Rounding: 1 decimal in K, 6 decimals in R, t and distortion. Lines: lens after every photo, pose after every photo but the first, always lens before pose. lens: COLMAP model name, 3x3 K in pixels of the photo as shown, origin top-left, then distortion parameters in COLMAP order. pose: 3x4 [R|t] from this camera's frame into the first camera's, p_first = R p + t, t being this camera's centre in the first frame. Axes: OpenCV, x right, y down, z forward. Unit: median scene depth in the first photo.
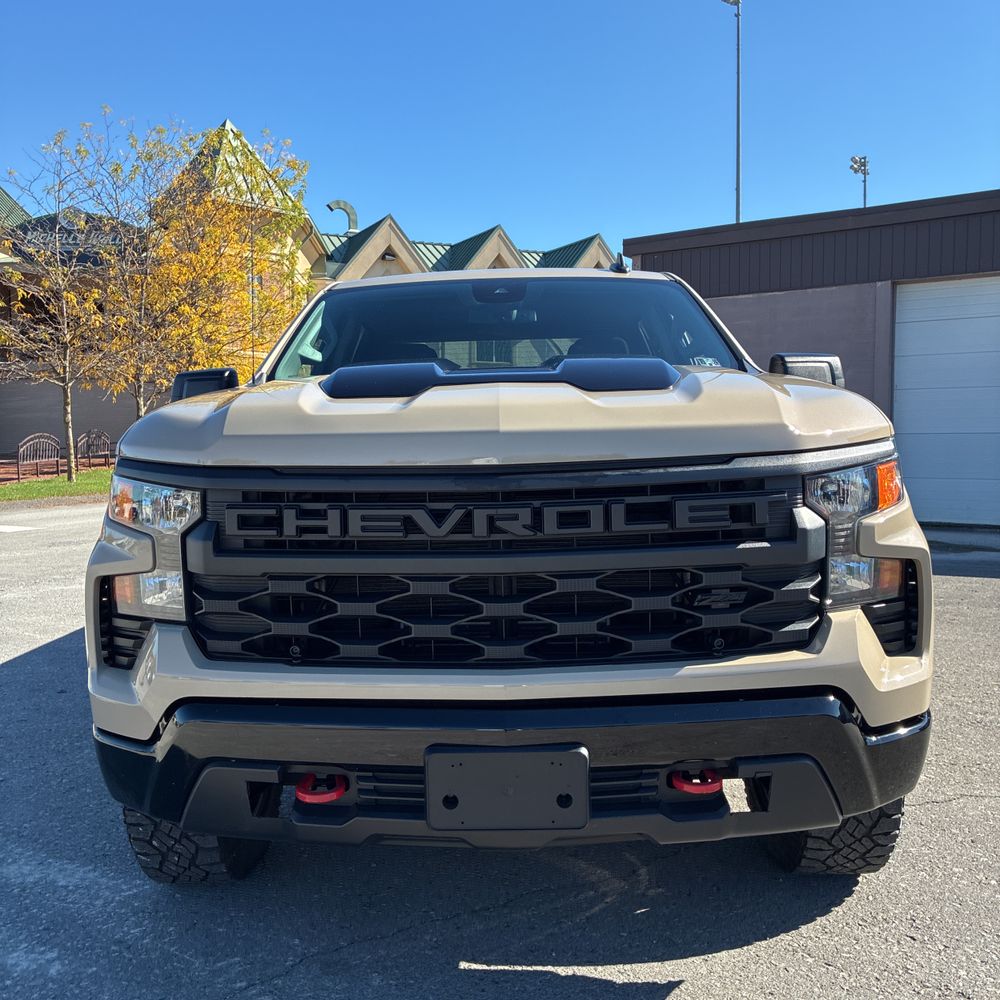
lens RADIAL K [[999.2, 0, 486.4], [0, 999.2, 498.7], [0, 0, 1]] dist [0.073057, -0.067879]
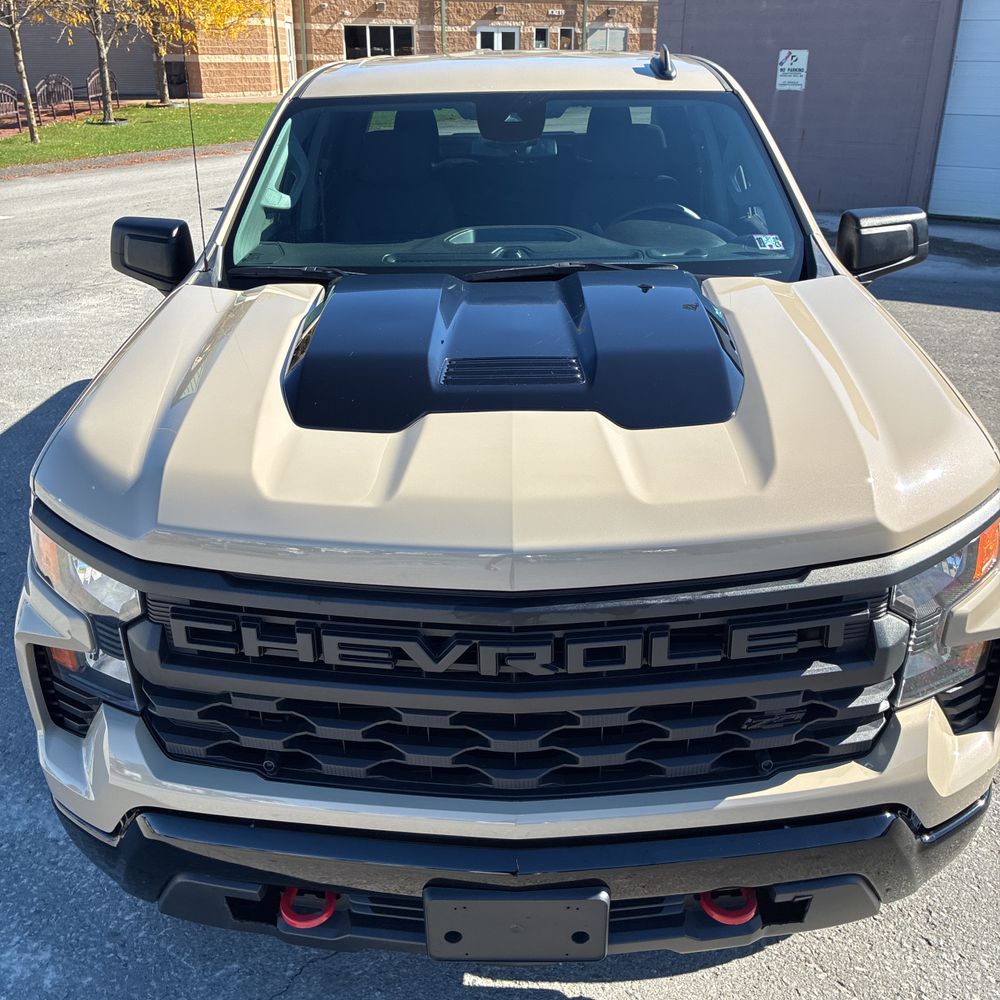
lens RADIAL K [[1017.2, 0, 500.0], [0, 1017.2, 500.0], [0, 0, 1]] dist [0.023070, -0.012679]
pose [[0.999930, 0.004485, 0.010922, -0.005191], [-0.007875, 0.942578, 0.333892, -0.331152], [-0.008797, -0.333955, 0.942548, 0.245760]]
